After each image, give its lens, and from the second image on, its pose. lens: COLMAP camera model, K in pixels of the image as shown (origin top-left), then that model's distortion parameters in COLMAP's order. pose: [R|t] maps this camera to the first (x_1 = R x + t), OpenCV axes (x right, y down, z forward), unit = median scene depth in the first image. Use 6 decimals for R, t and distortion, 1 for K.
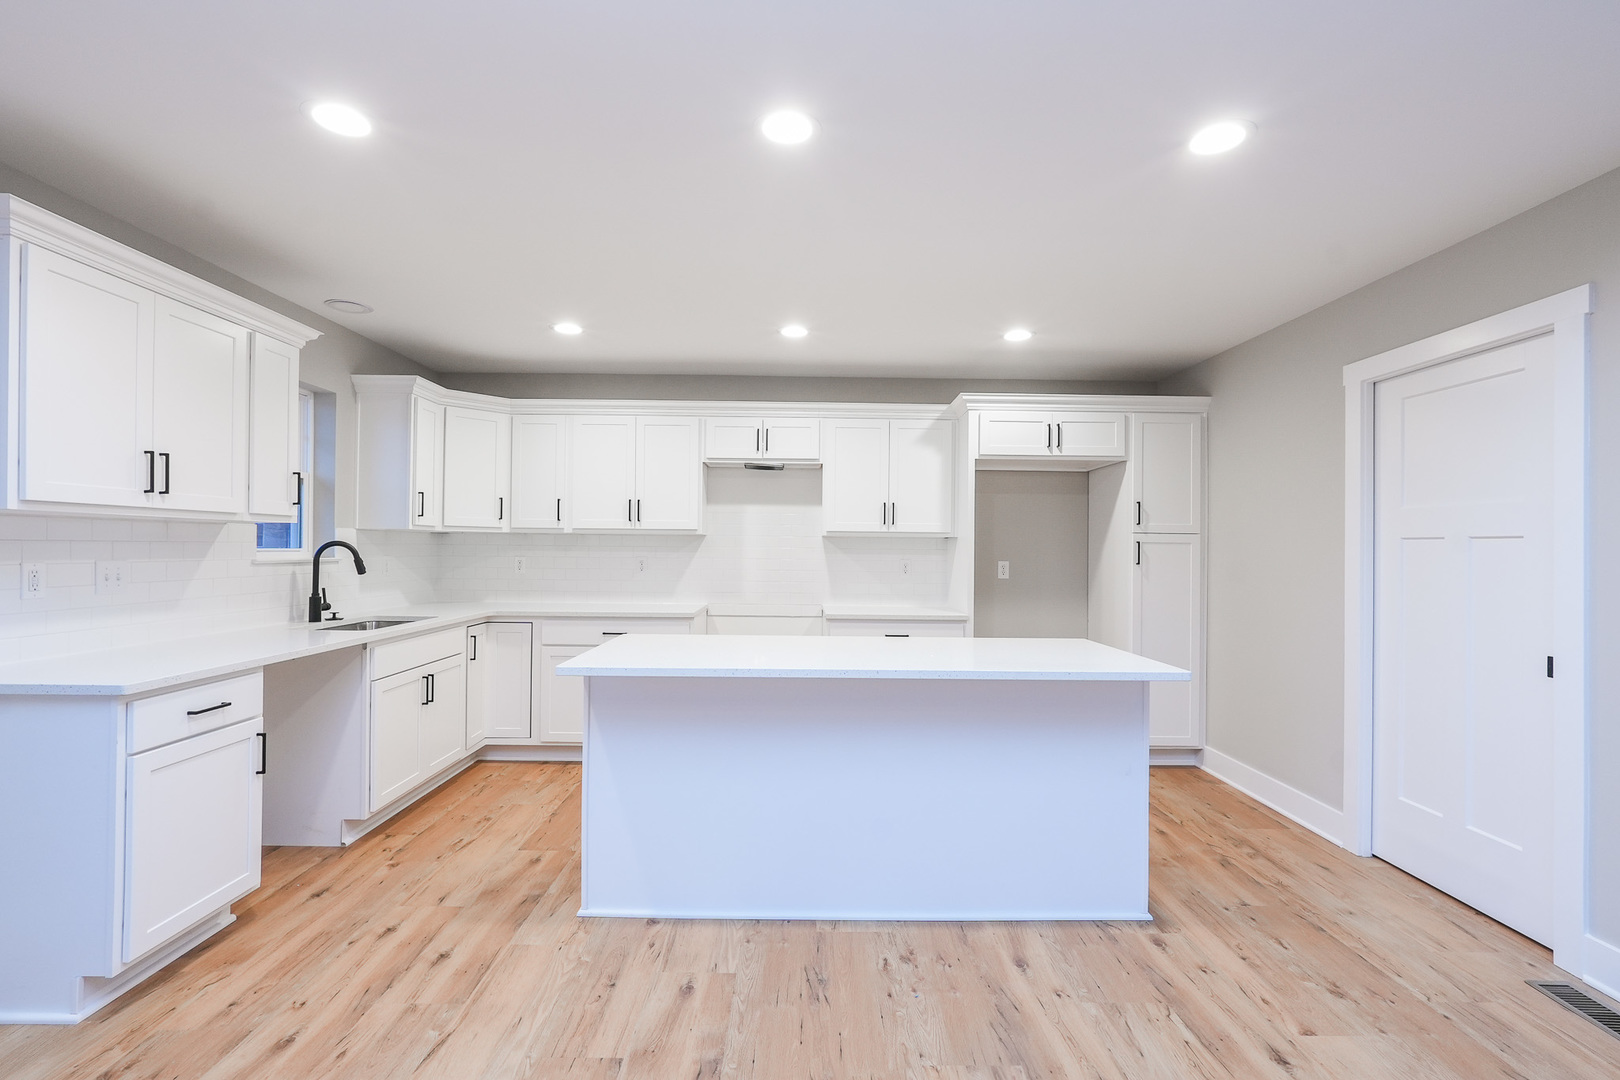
lens RADIAL K [[739.9, 0, 806.7], [0, 739.9, 543.8], [0, 0, 1]] dist [-0.018707, 0.010078]
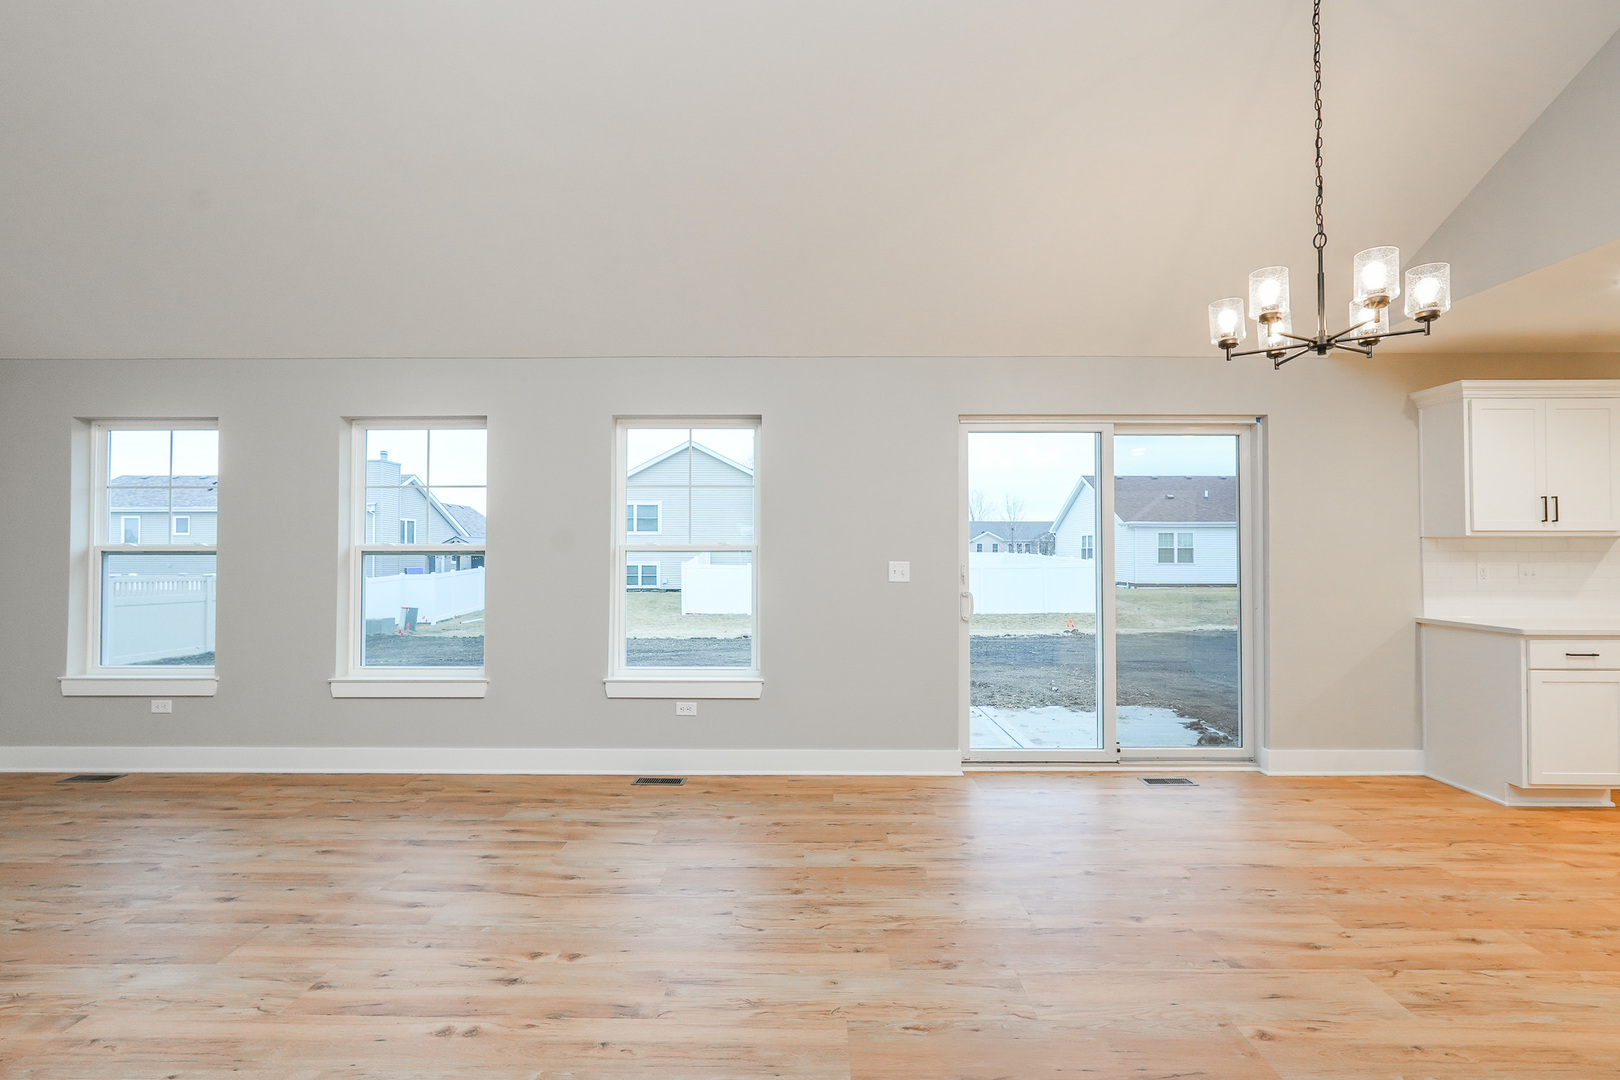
lens RADIAL K [[739.9, 0, 806.7], [0, 739.9, 543.8], [0, 0, 1]] dist [-0.018707, 0.010078]
pose [[-0.010599, -0.020364, -0.999736, 0.510813], [0.006643, 0.999769, -0.020435, 0.001889], [0.999922, -0.006858, -0.010461, -0.426593]]
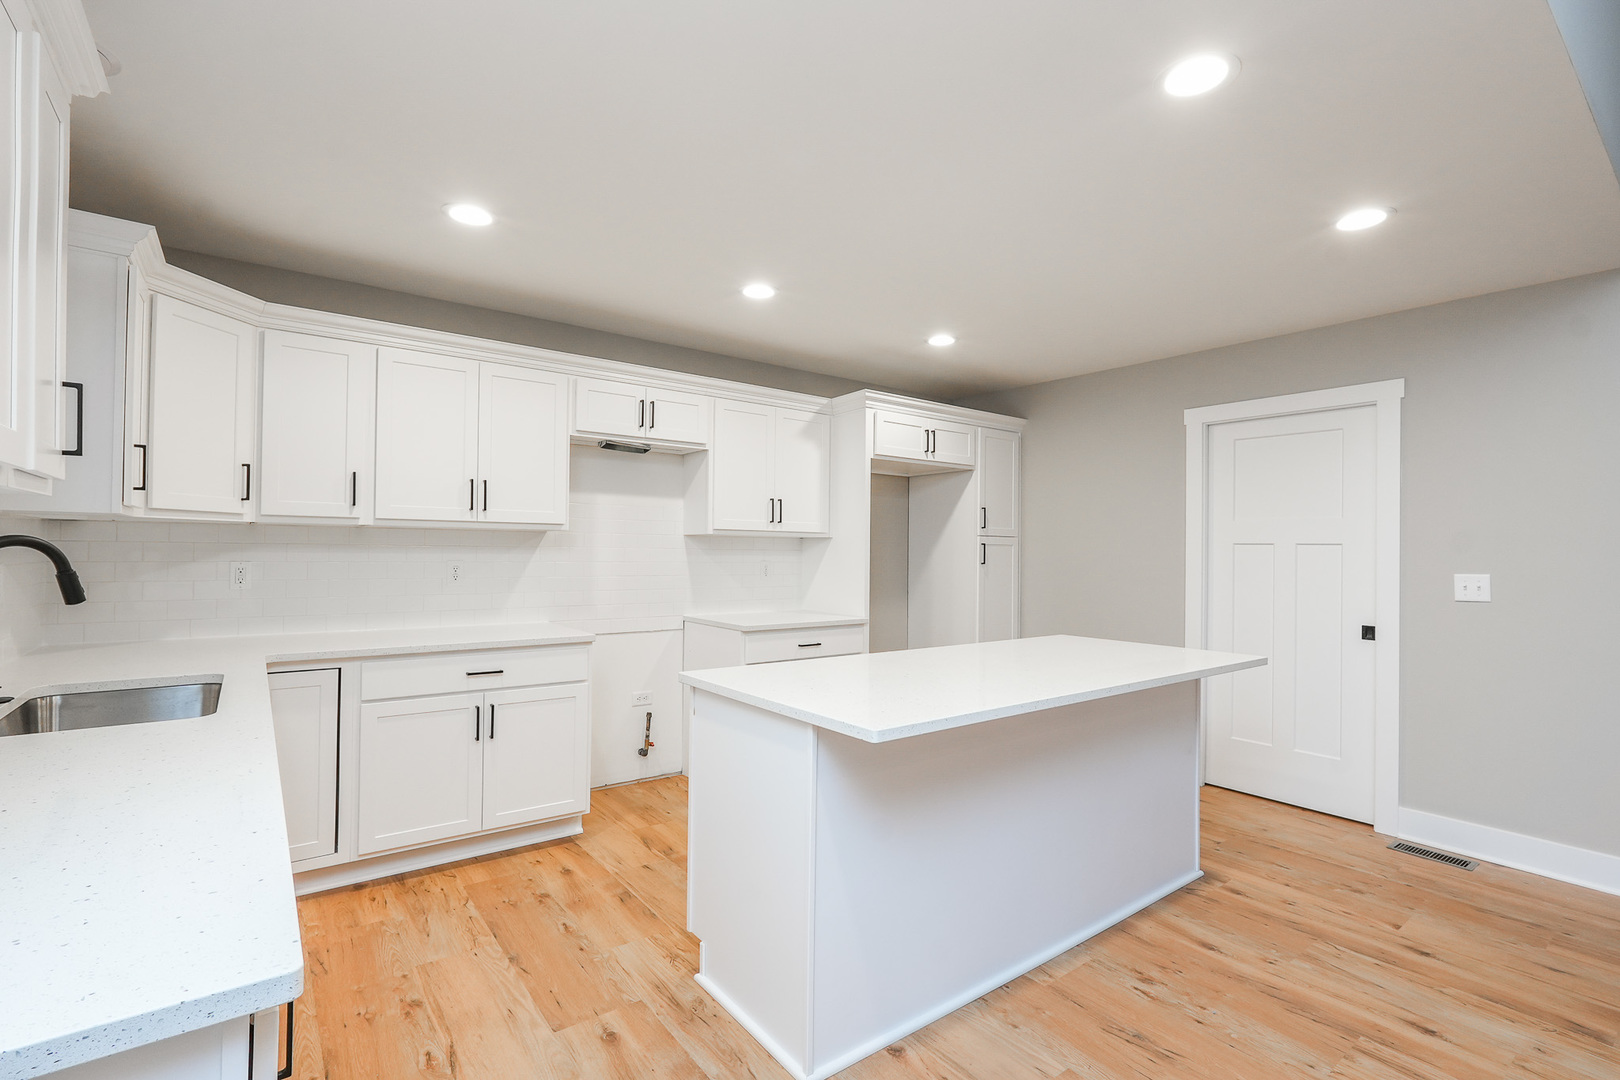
lens RADIAL K [[739.9, 0, 806.7], [0, 739.9, 543.8], [0, 0, 1]] dist [-0.018707, 0.010078]
pose [[0.802875, 0.005010, 0.596126, -0.516670], [-0.007960, 0.999966, 0.002317, -0.003663], [-0.596094, -0.006605, 0.802887, 0.321982]]
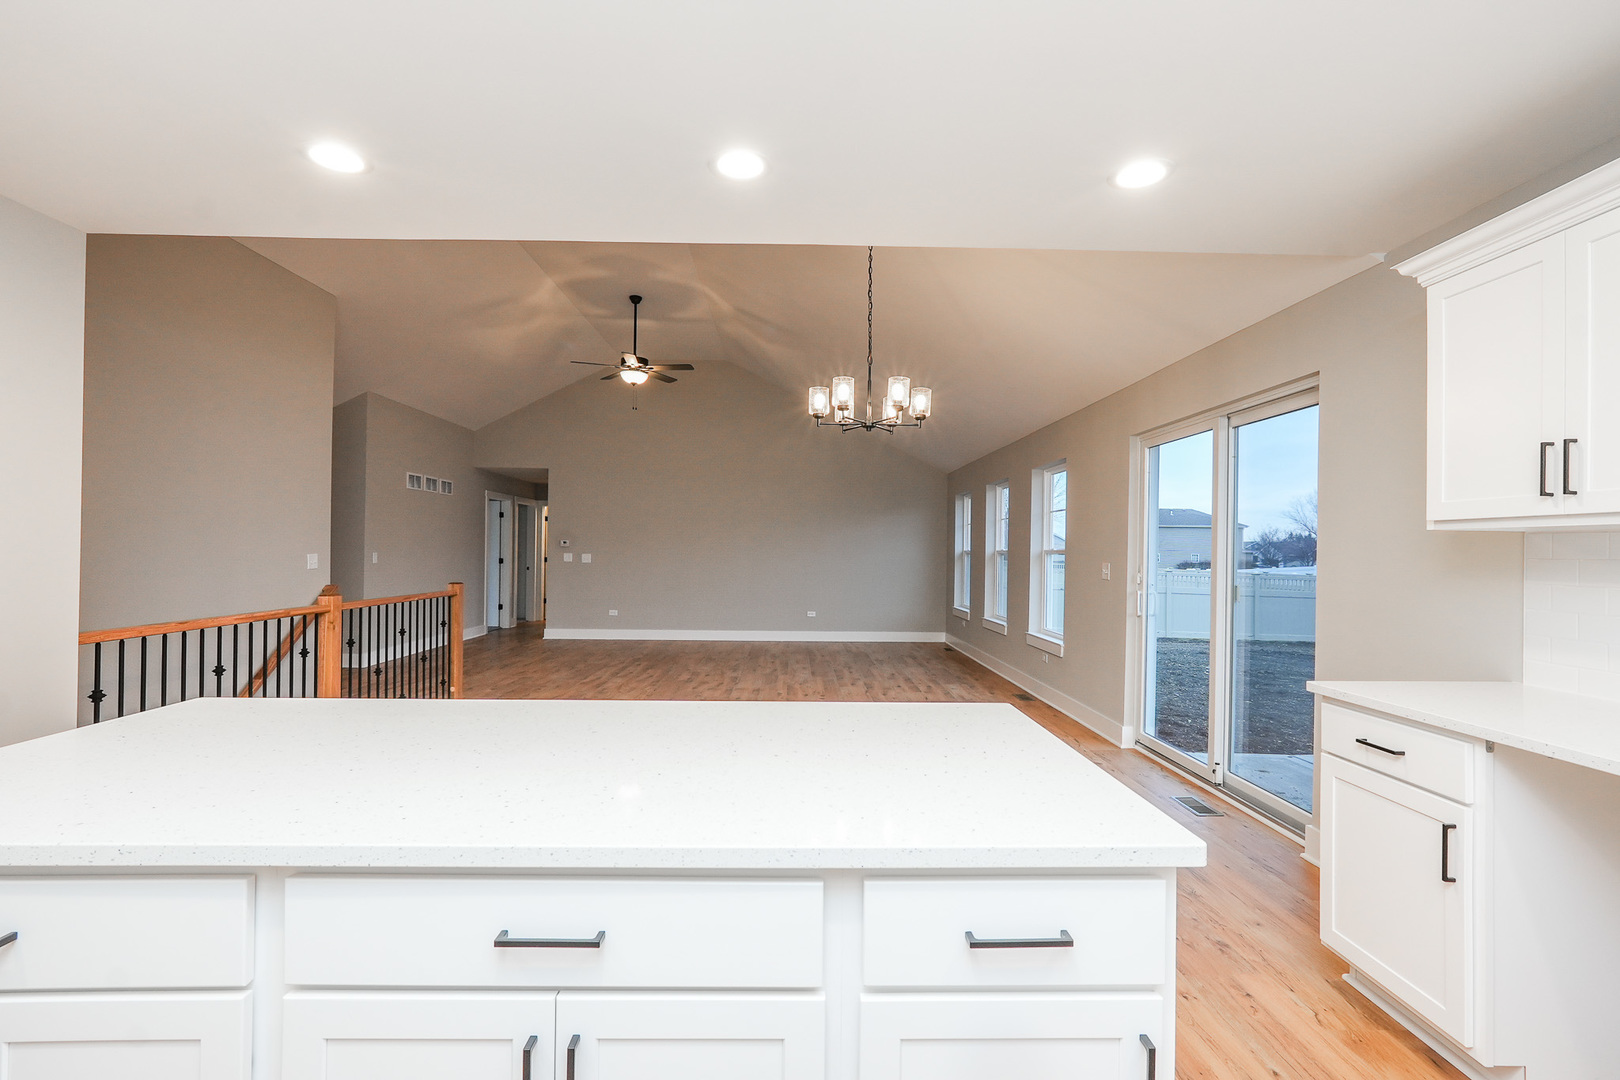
lens RADIAL K [[739.9, 0, 806.7], [0, 739.9, 543.8], [0, 0, 1]] dist [-0.018707, 0.010078]
pose [[-0.999733, -0.021661, -0.008019, -0.072138], [-0.021536, 0.999651, -0.015307, 0.005660], [0.008348, -0.015131, -0.999851, 1.172580]]
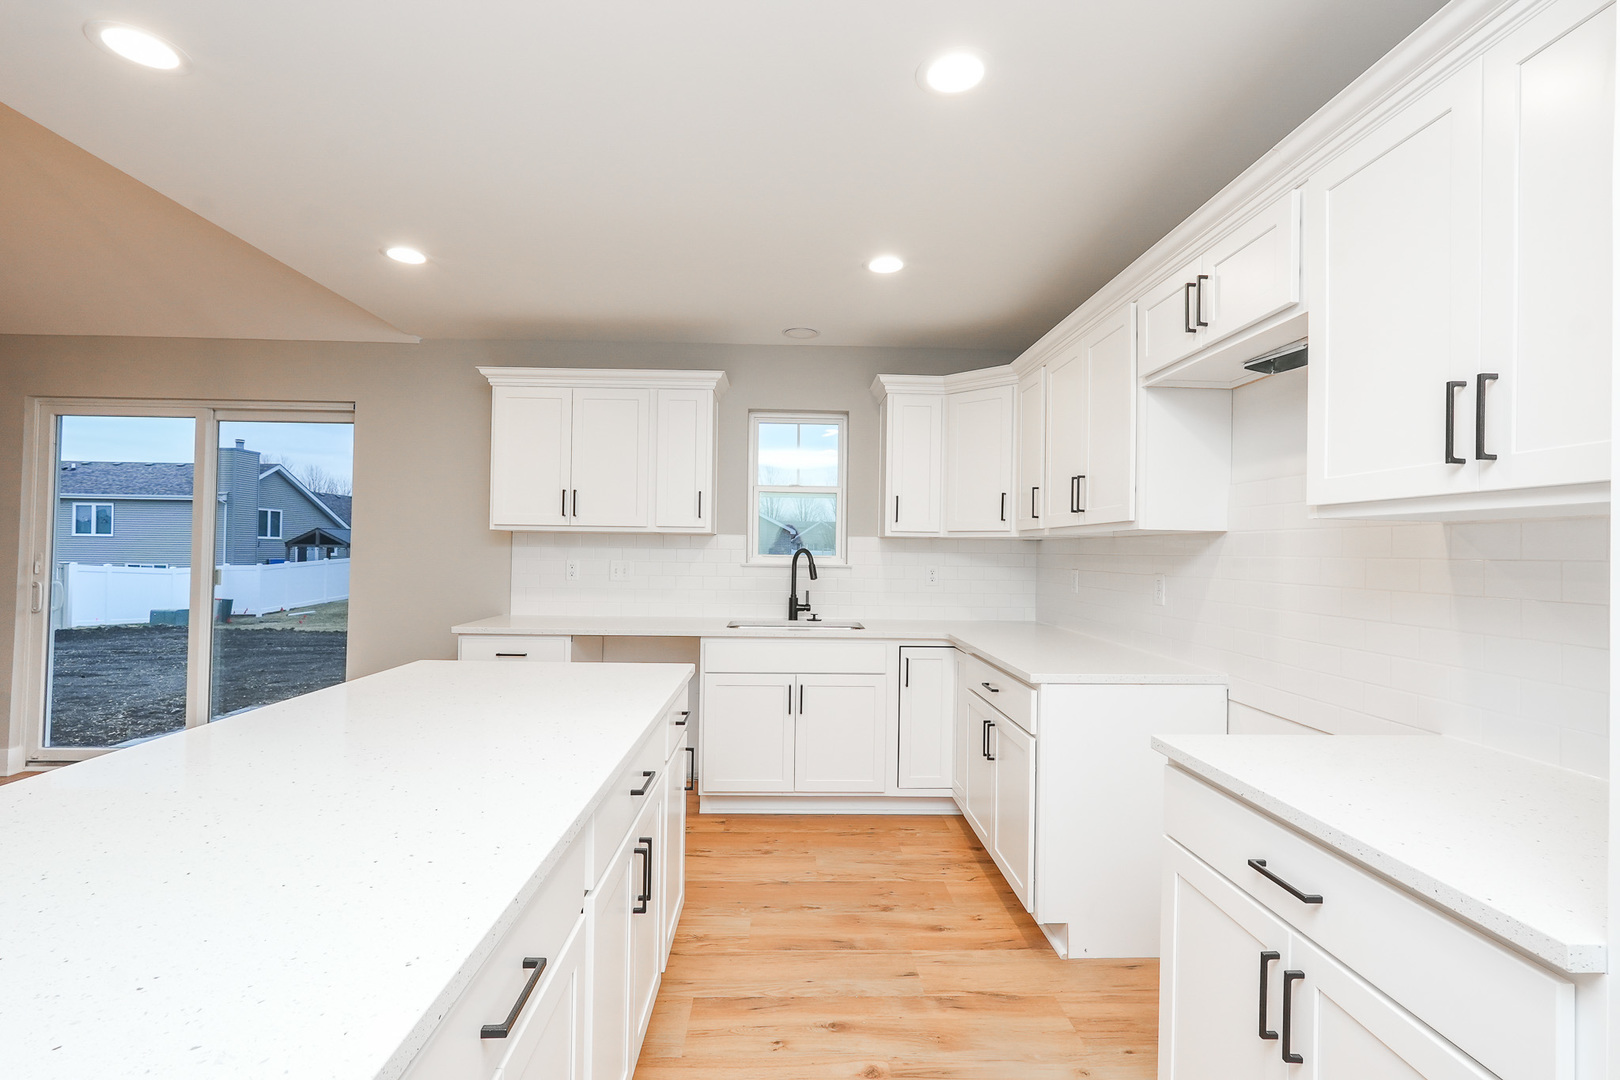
lens RADIAL K [[739.9, 0, 806.7], [0, 739.9, 543.8], [0, 0, 1]] dist [-0.018707, 0.010078]
pose [[0.019875, -0.019349, -0.999615, 0.465752], [-0.008353, 0.999775, -0.019518, 0.011070], [0.999768, 0.008738, 0.019709, 0.991681]]
